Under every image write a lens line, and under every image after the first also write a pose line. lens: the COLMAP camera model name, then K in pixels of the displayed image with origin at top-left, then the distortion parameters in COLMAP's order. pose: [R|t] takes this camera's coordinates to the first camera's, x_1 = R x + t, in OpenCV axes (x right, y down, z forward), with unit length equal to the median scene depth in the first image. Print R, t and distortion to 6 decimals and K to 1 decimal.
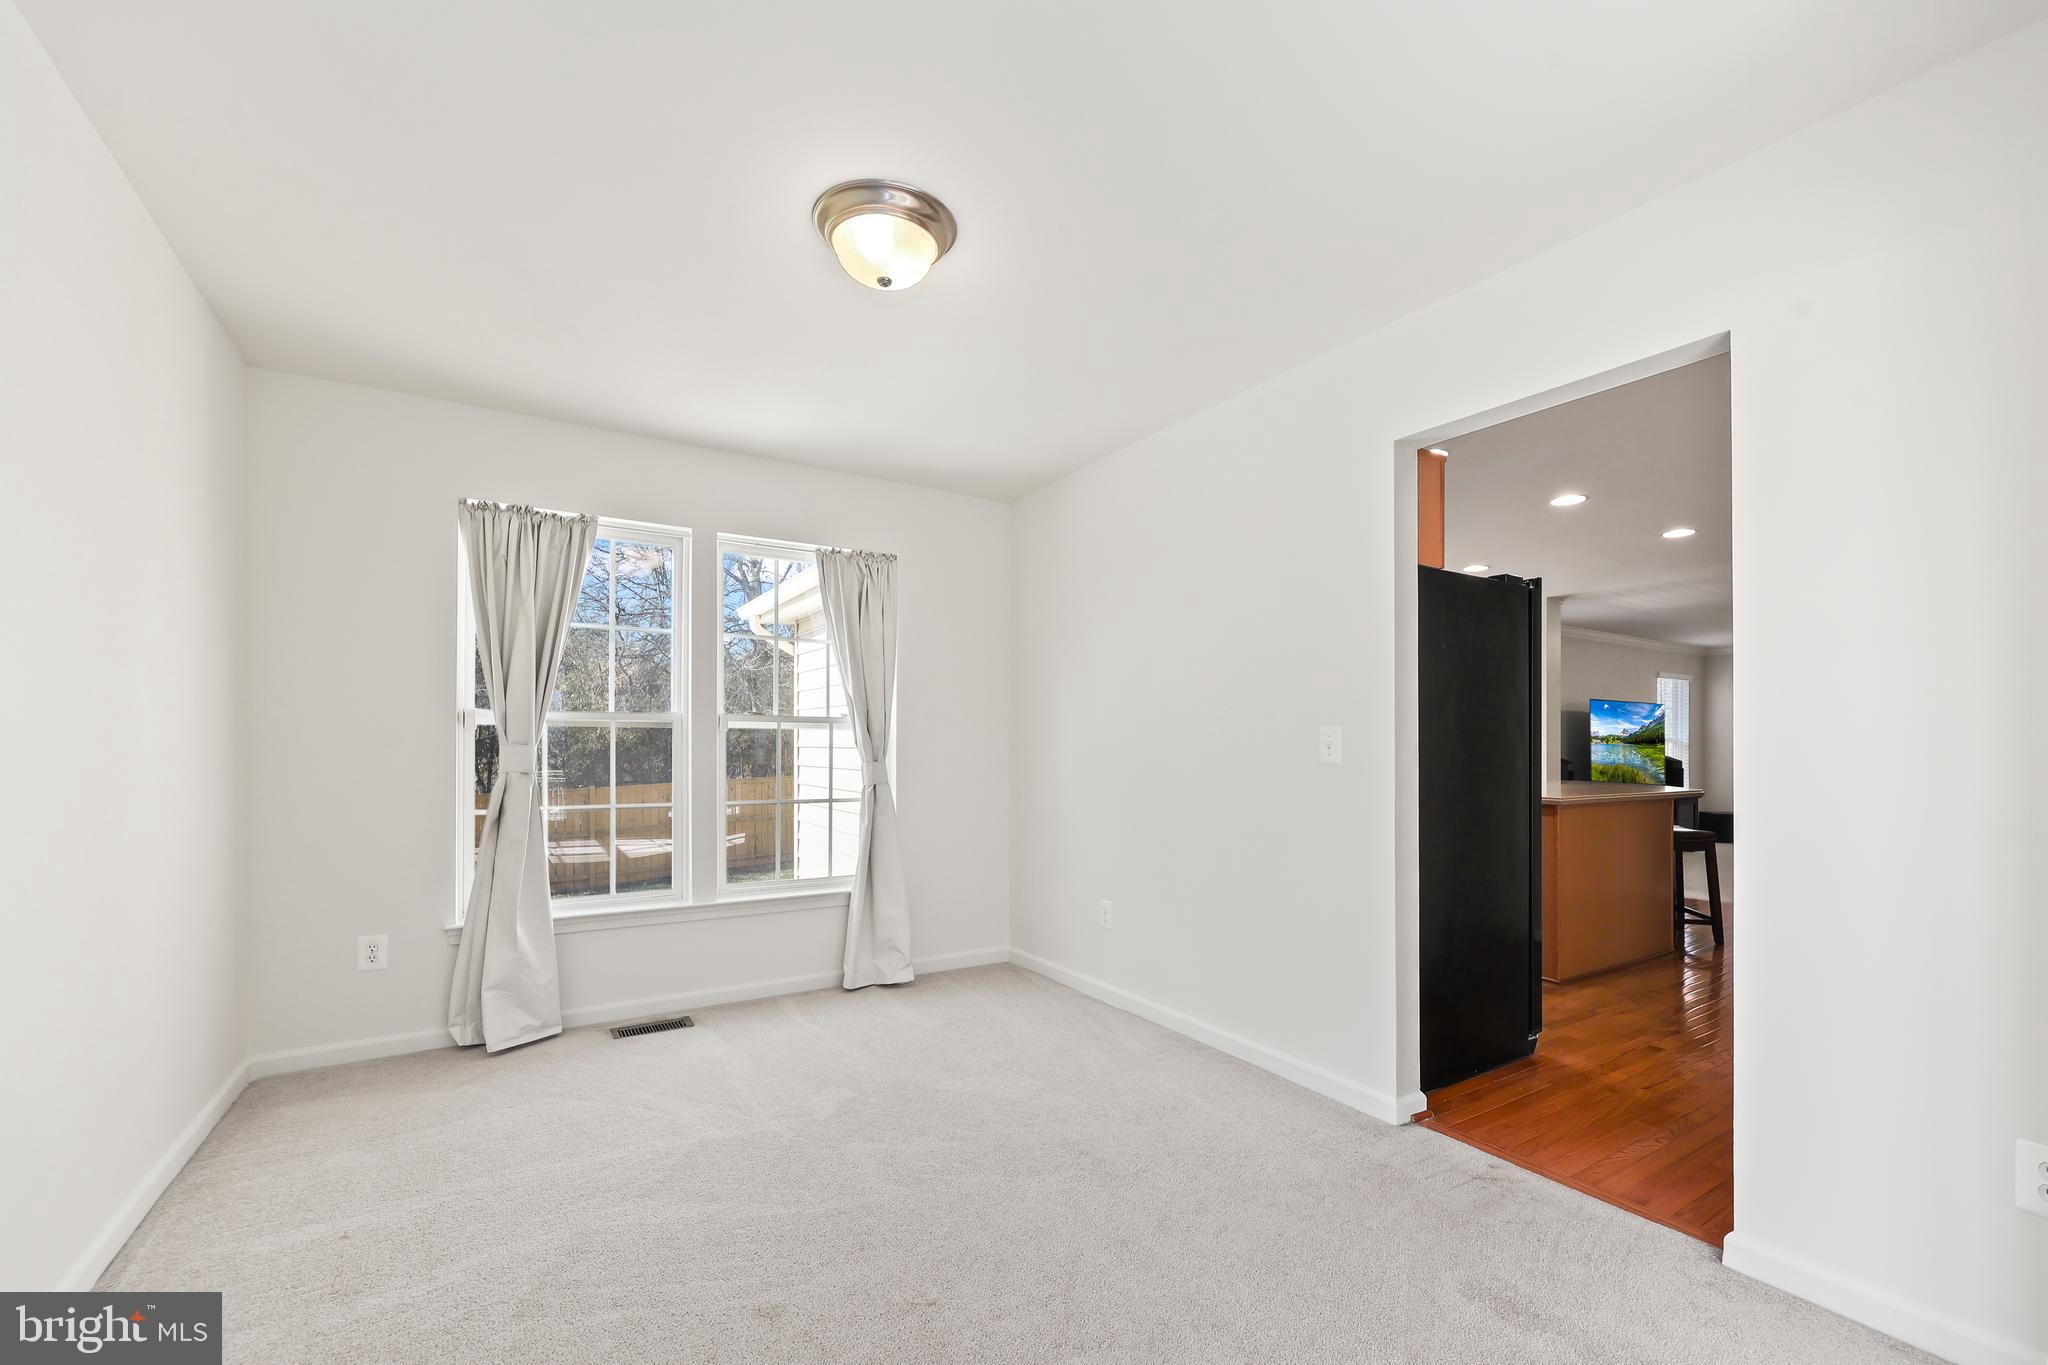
lens RADIAL K [[844.0, 0, 1032.7], [0, 844.0, 730.2], [0, 0, 1]] dist [0.000357, -0.000040]
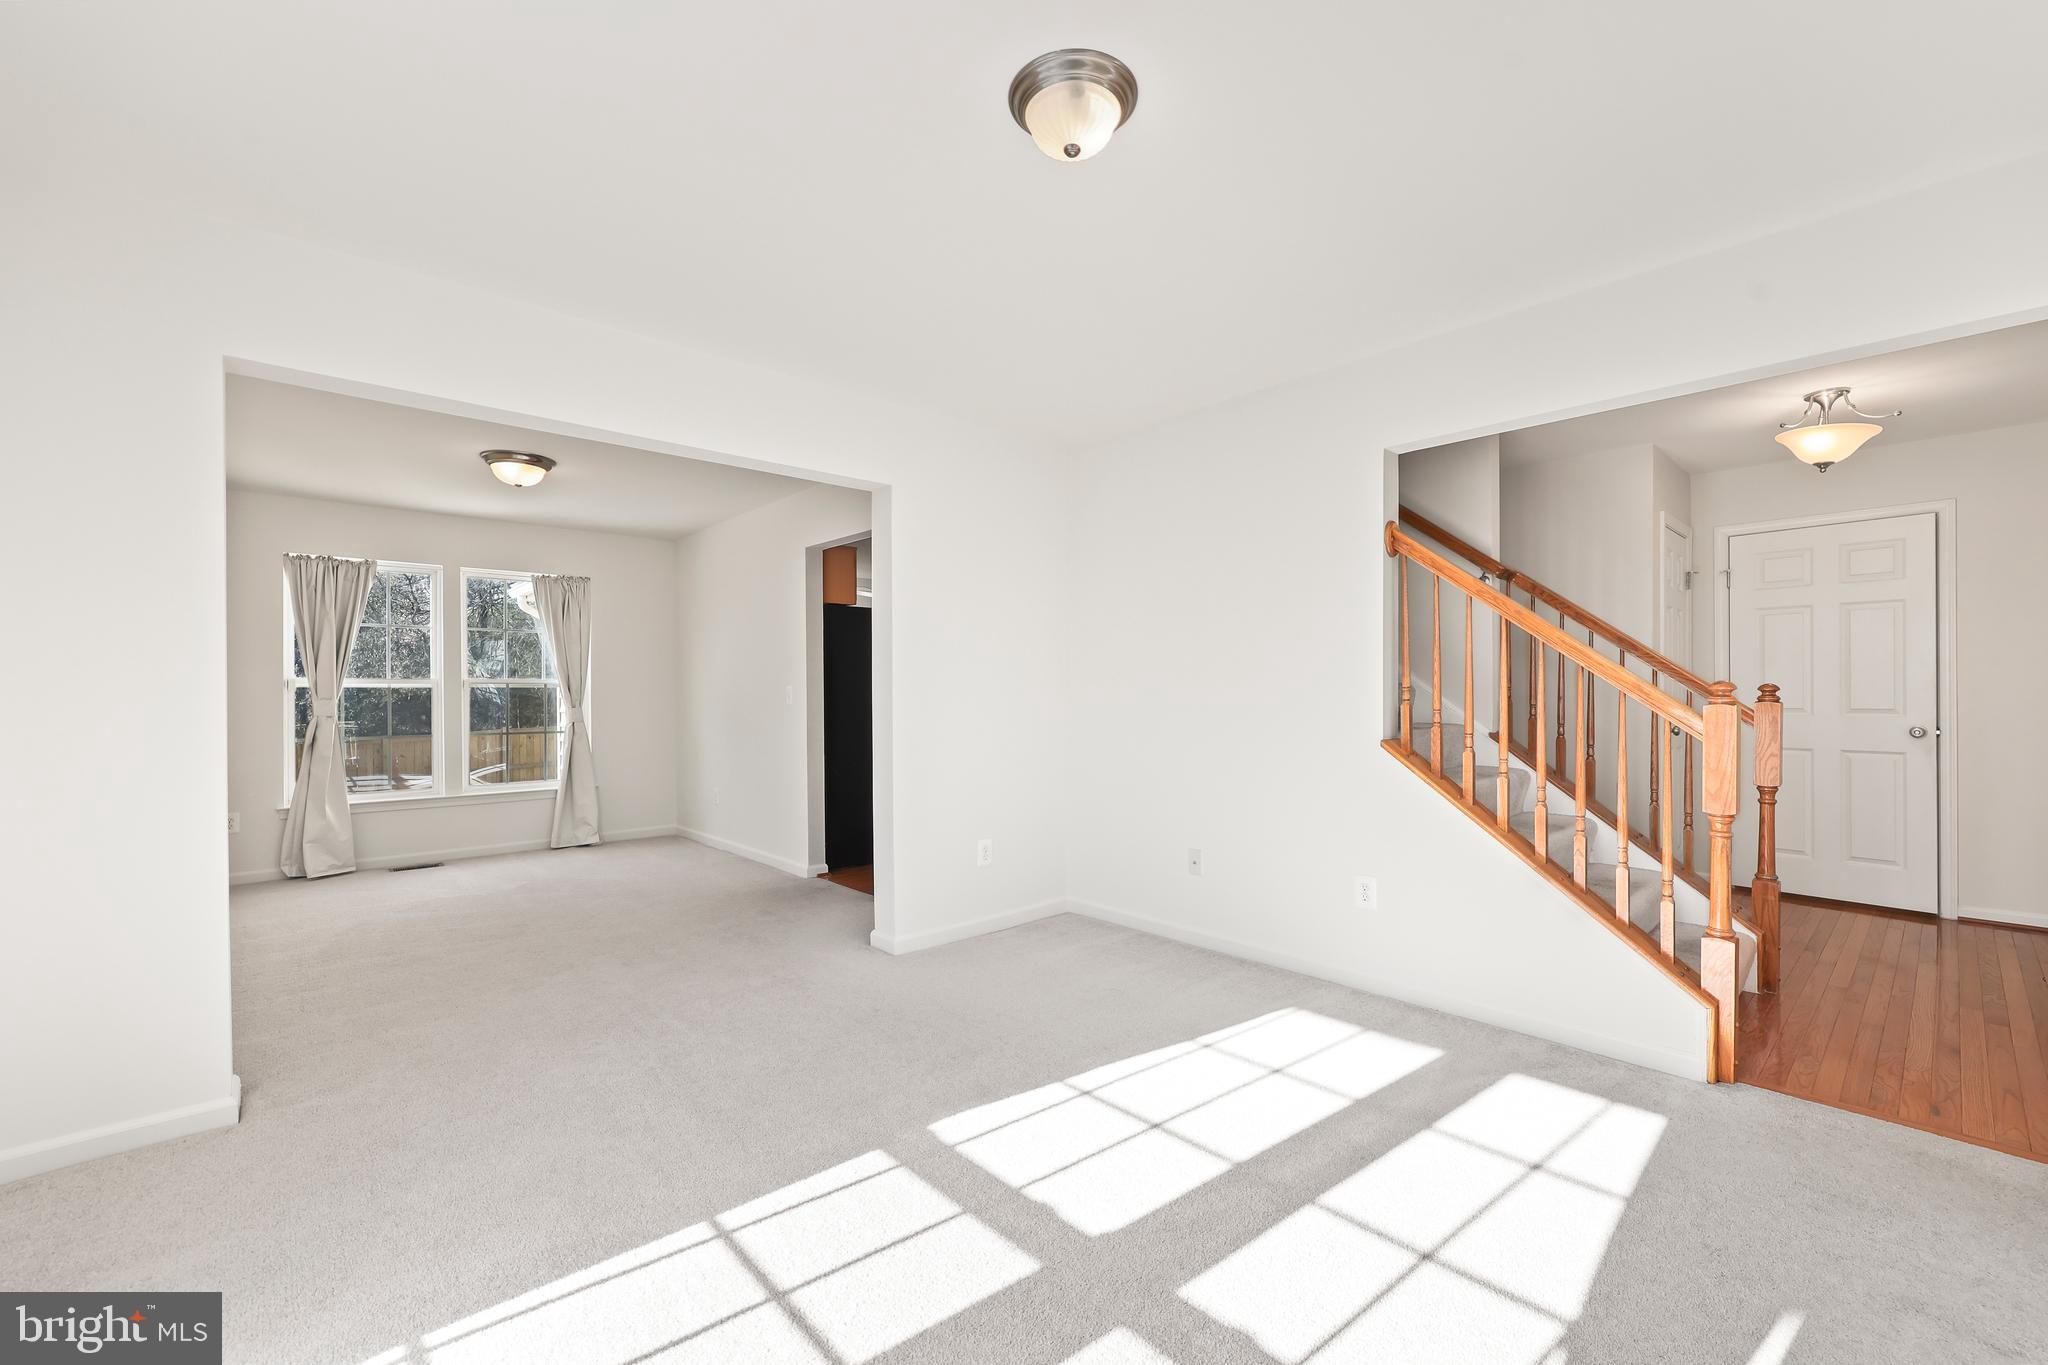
lens RADIAL K [[840.0, 0, 1033.9], [0, 840.0, 690.0], [0, 0, 1]] dist [-0.000929, -0.000177]
pose [[0.985389, -0.006658, 0.170189, 0.483655], [0.005315, 0.999951, 0.008346, -0.006855], [-0.170236, -0.007319, 0.985376, -0.863267]]
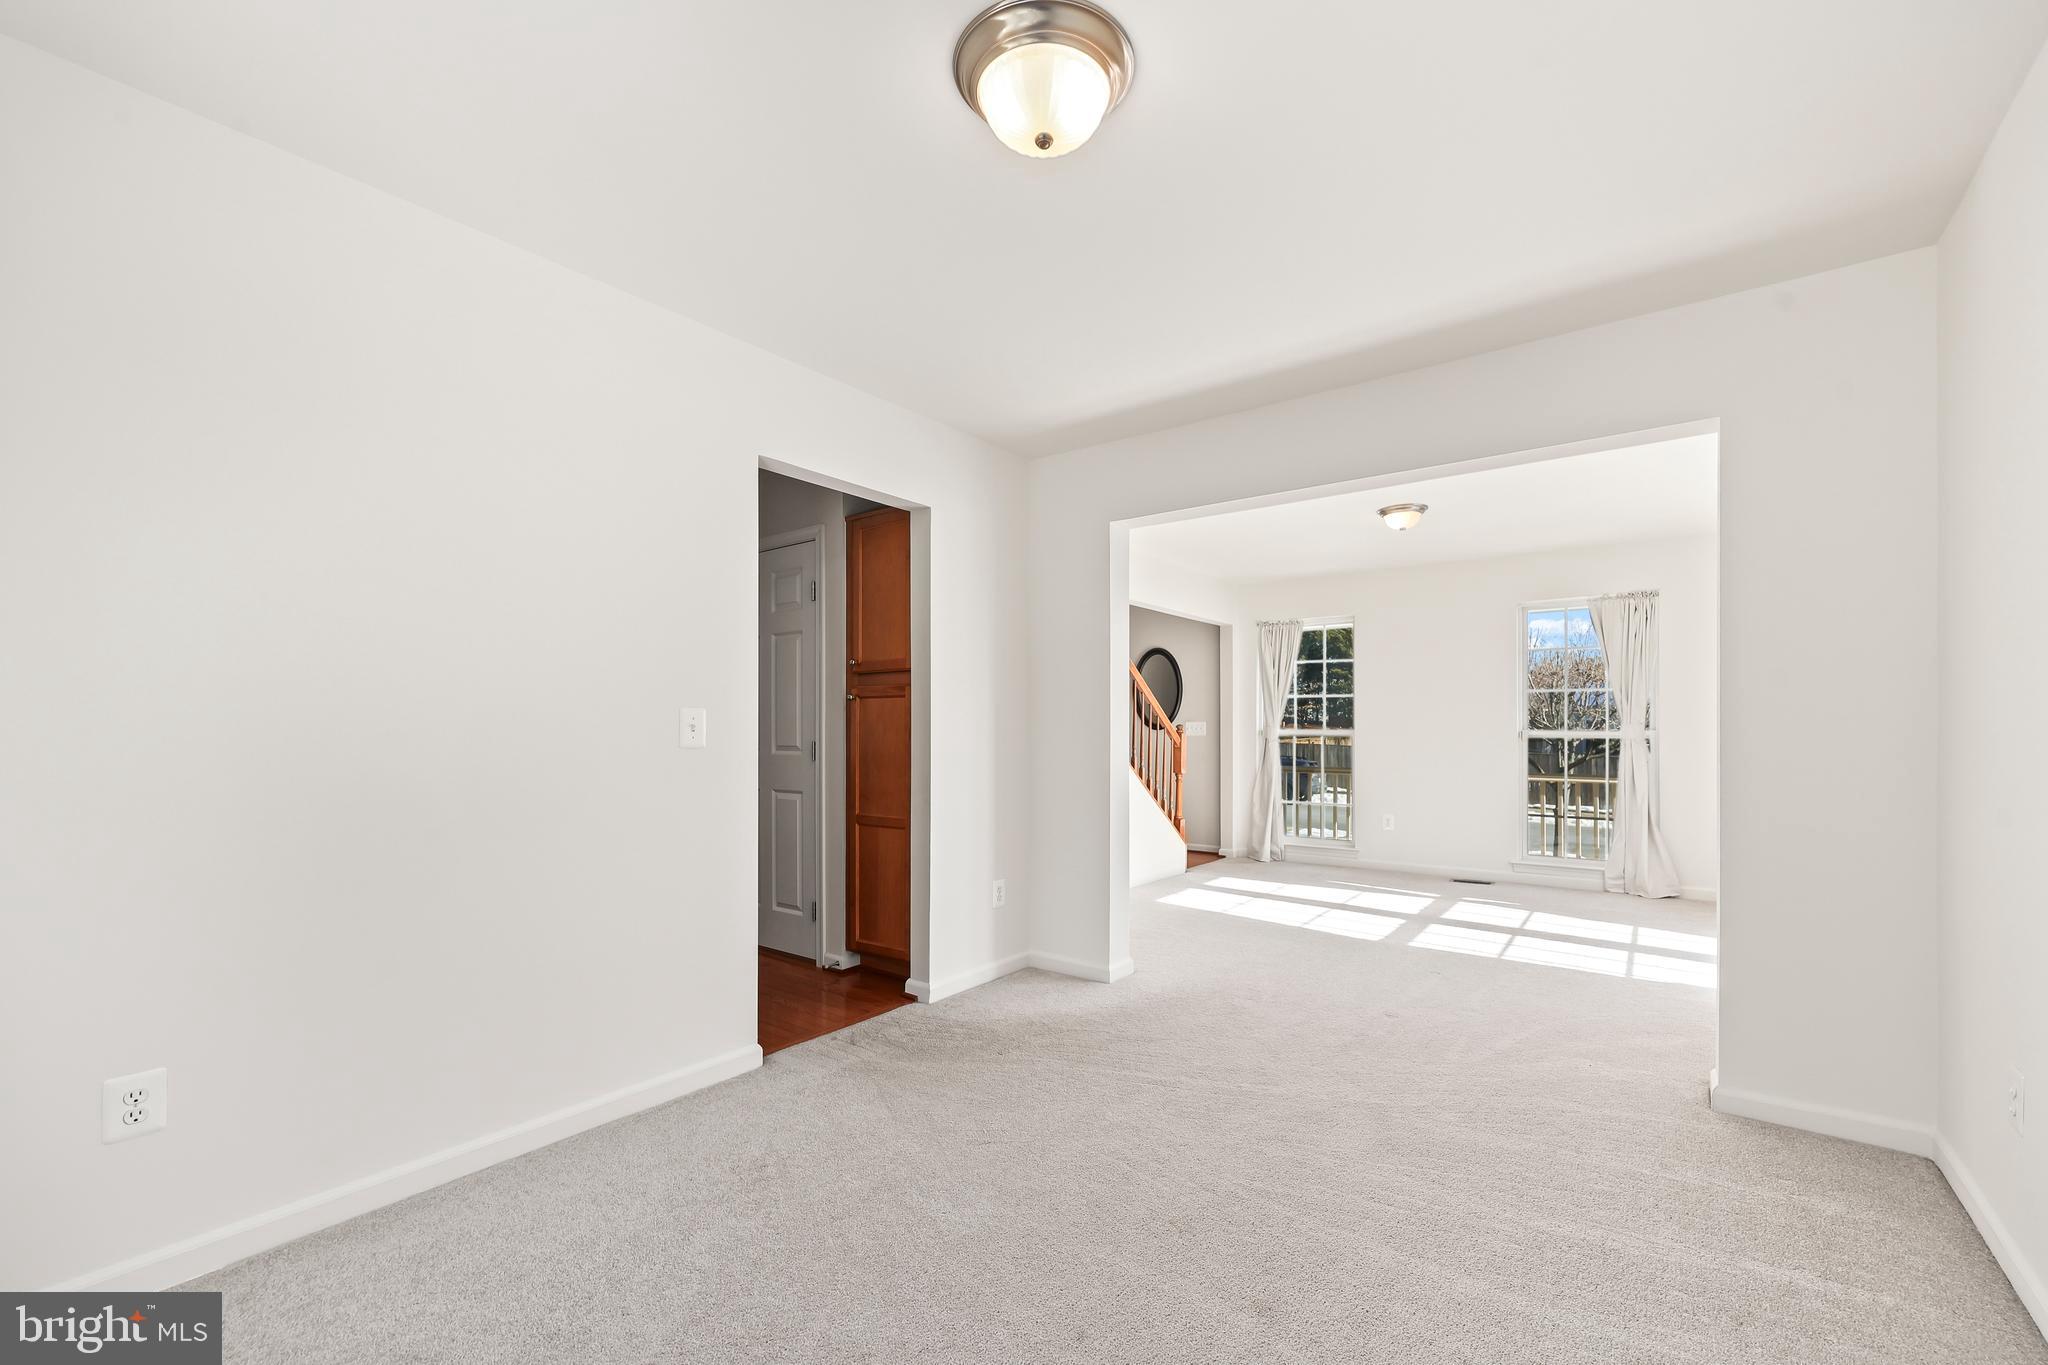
lens RADIAL K [[844.0, 0, 1032.7], [0, 844.0, 730.2], [0, 0, 1]] dist [0.000357, -0.000040]
pose [[-0.352615, -0.005839, 0.935750, -0.582443], [-0.014282, 0.999898, 0.000857, 0.012774], [-0.935660, -0.013062, -0.352662, 0.837293]]
